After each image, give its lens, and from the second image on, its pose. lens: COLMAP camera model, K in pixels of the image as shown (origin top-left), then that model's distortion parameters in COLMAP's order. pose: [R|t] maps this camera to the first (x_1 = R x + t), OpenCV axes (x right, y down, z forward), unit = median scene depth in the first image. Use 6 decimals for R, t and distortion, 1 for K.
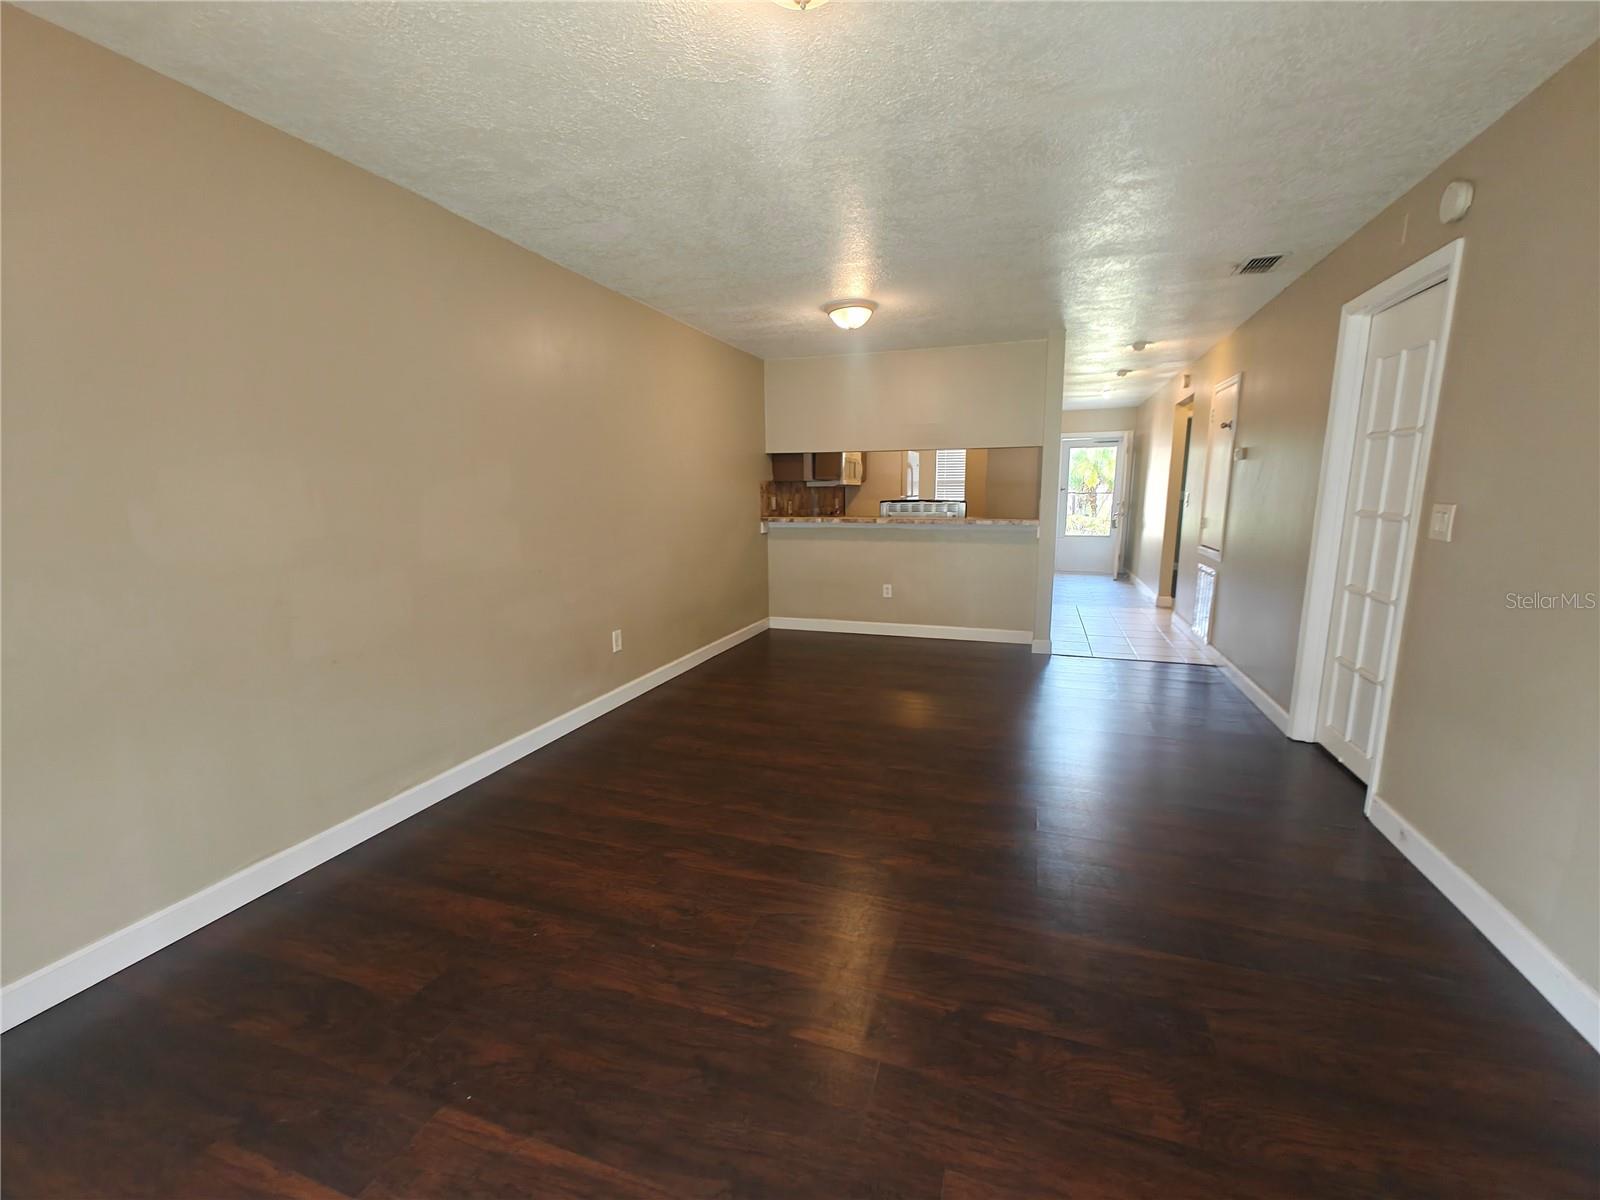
lens RADIAL K [[667.8, 0, 803.2], [0, 667.8, 607.8], [0, 0, 1]] dist [0.008424, -0.002849]
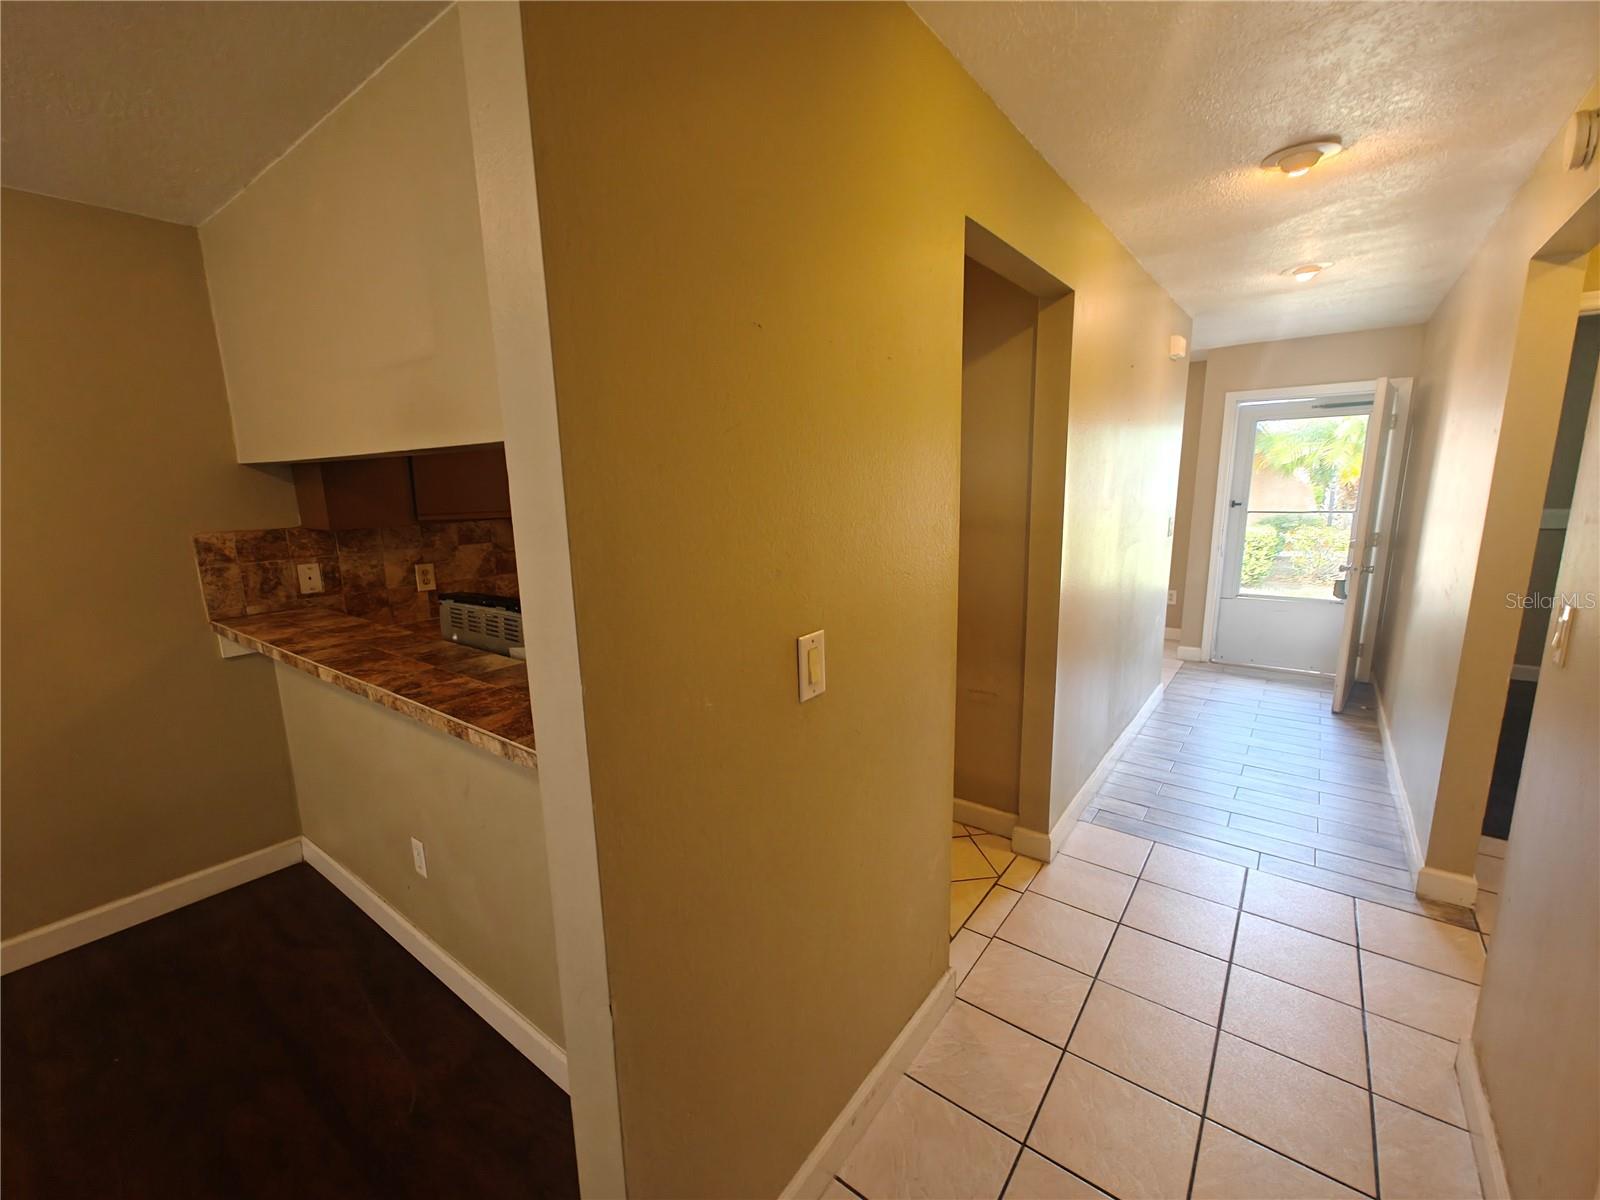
lens RADIAL K [[667.8, 0, 799.6], [0, 667.8, 608.8], [0, 0, 1]] dist [0.008424, -0.002849]
pose [[0.949535, 0.047317, -0.310071, 0.396570], [-0.041513, 0.998818, 0.025295, -0.164041], [0.310901, -0.011146, 0.950377, 0.699983]]
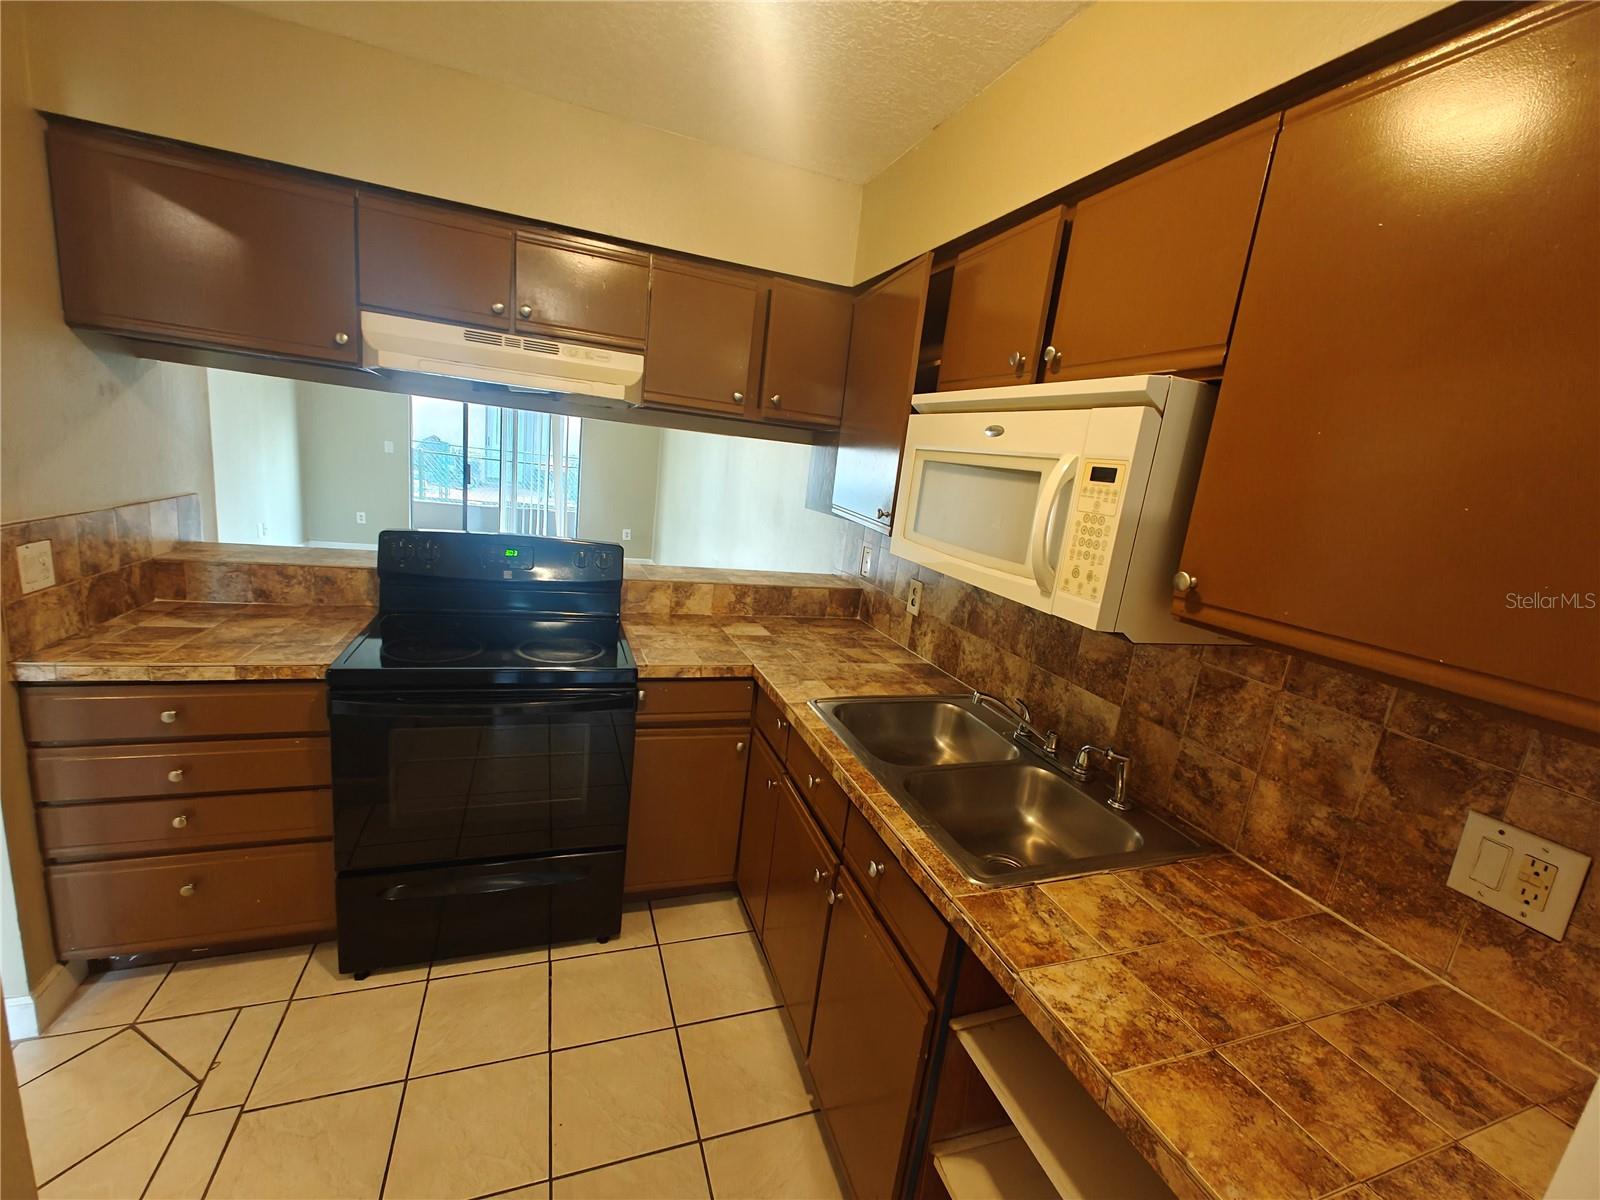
lens RADIAL K [[667.8, 0, 804.8], [0, 667.8, 606.8], [0, 0, 1]] dist [0.008424, -0.002849]
pose [[-0.774018, 0.051930, -0.631030, 0.279358], [-0.217629, 0.914089, 0.342167, -0.279534], [0.594587, 0.402174, -0.696220, 1.324859]]
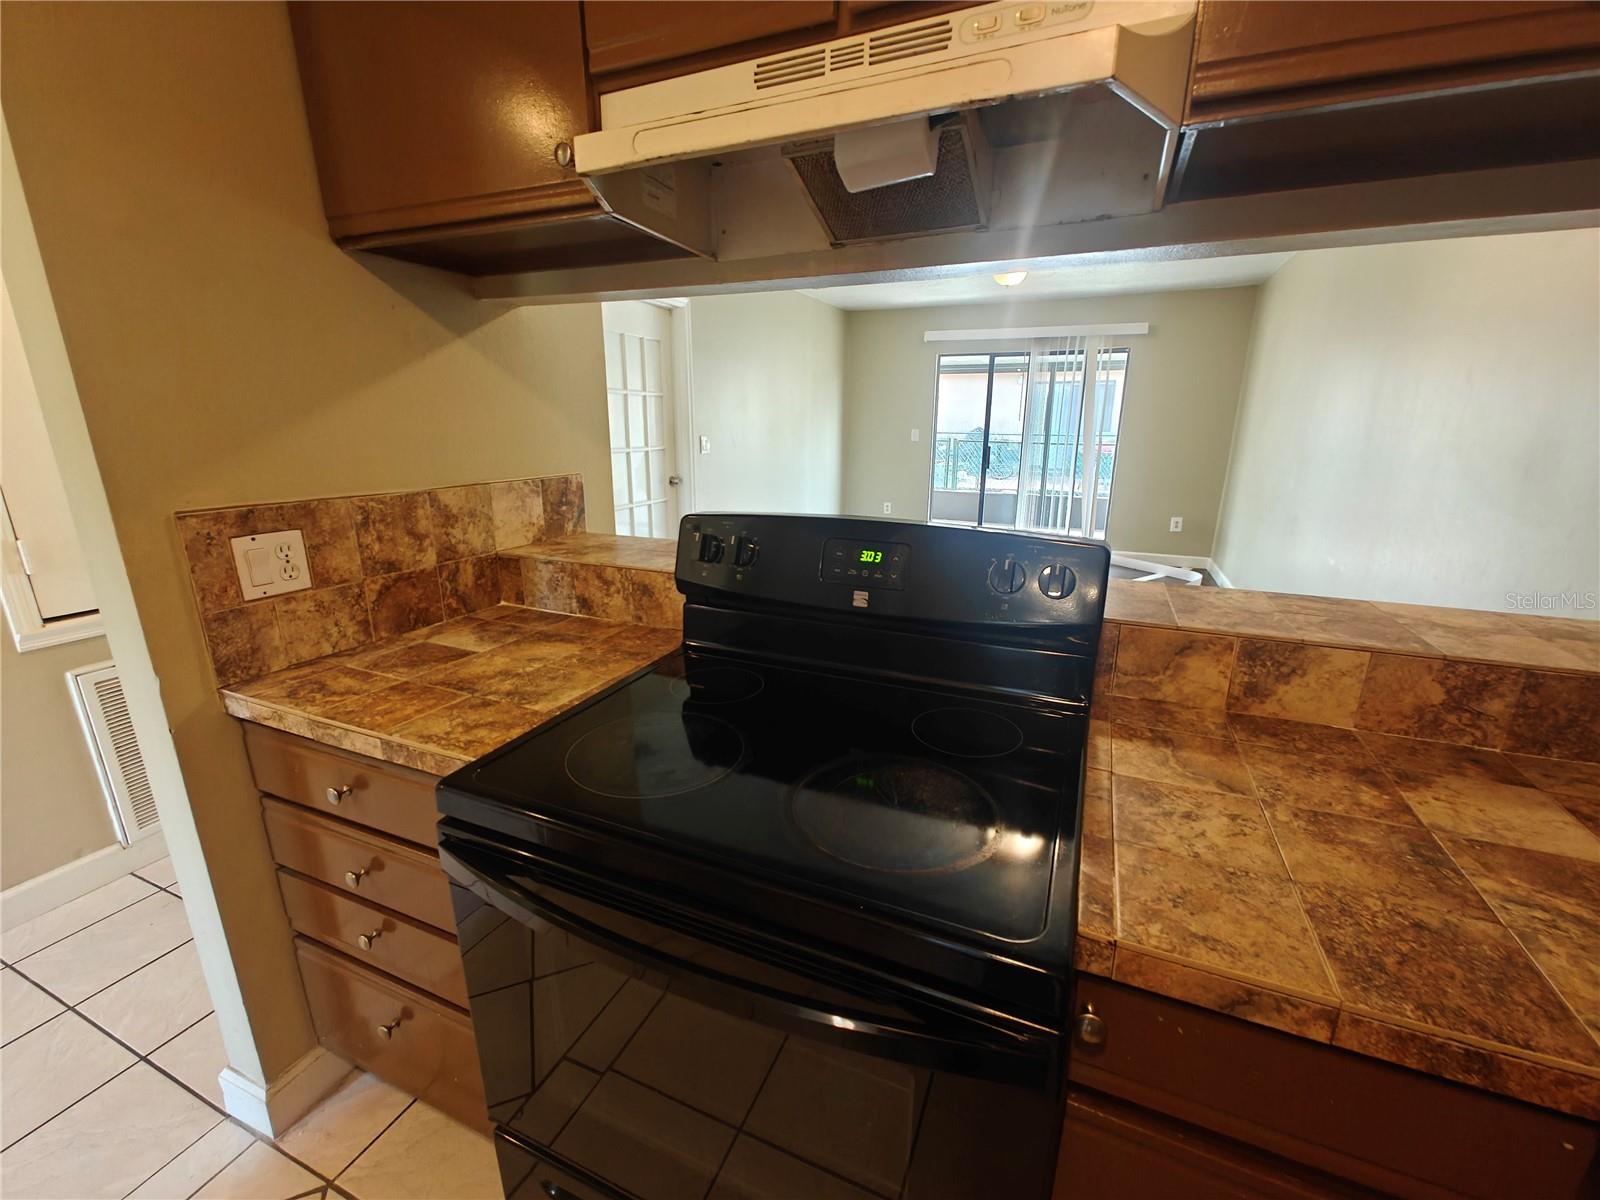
lens RADIAL K [[667.8, 0, 795.7], [0, 667.8, 603.7], [0, 0, 1]] dist [0.008424, -0.002849]
pose [[-0.995192, -0.023706, 0.095035, 0.175219], [0.019640, 0.902266, 0.430731, -0.215322], [-0.095957, 0.430527, -0.897462, 1.138385]]
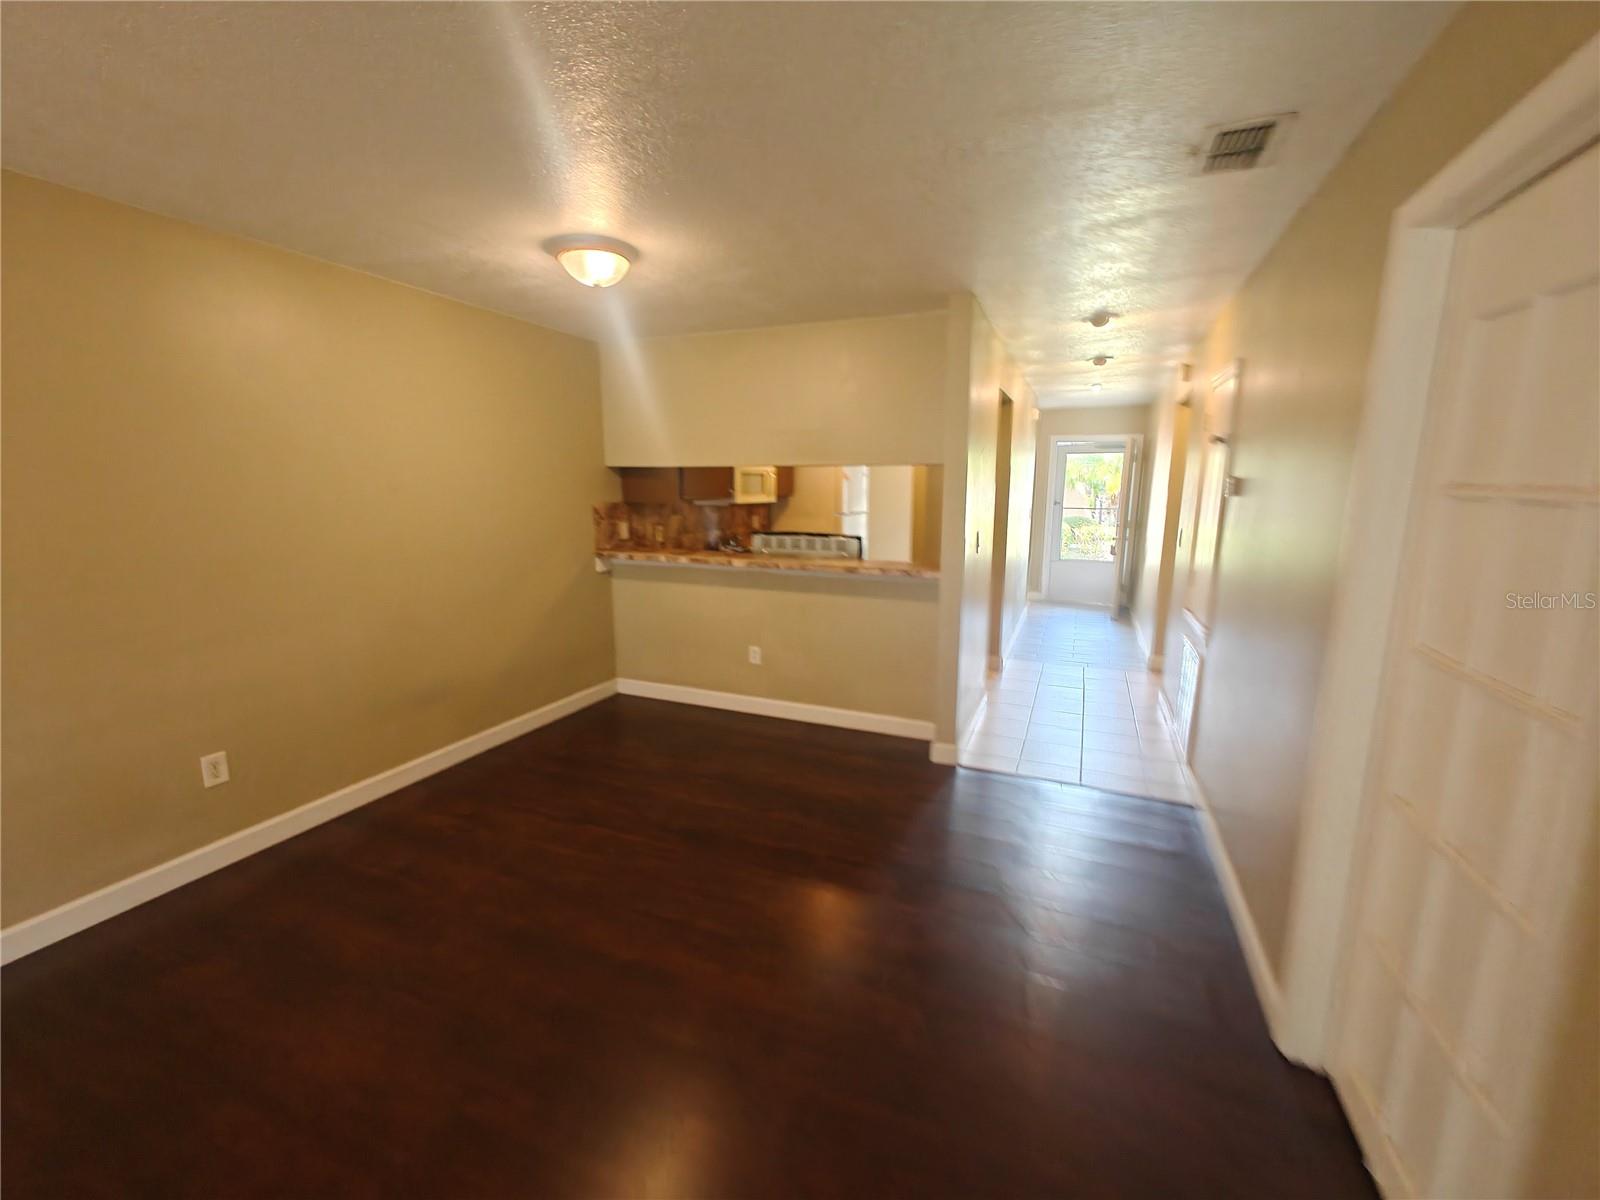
lens RADIAL K [[667.8, 0, 801.0], [0, 667.8, 604.1], [0, 0, 1]] dist [0.008424, -0.002849]
pose [[0.997776, 0.022620, -0.062693, 0.211701], [-0.022404, 0.999740, 0.004153, -0.081874], [0.062771, -0.002739, 0.998024, 0.252448]]
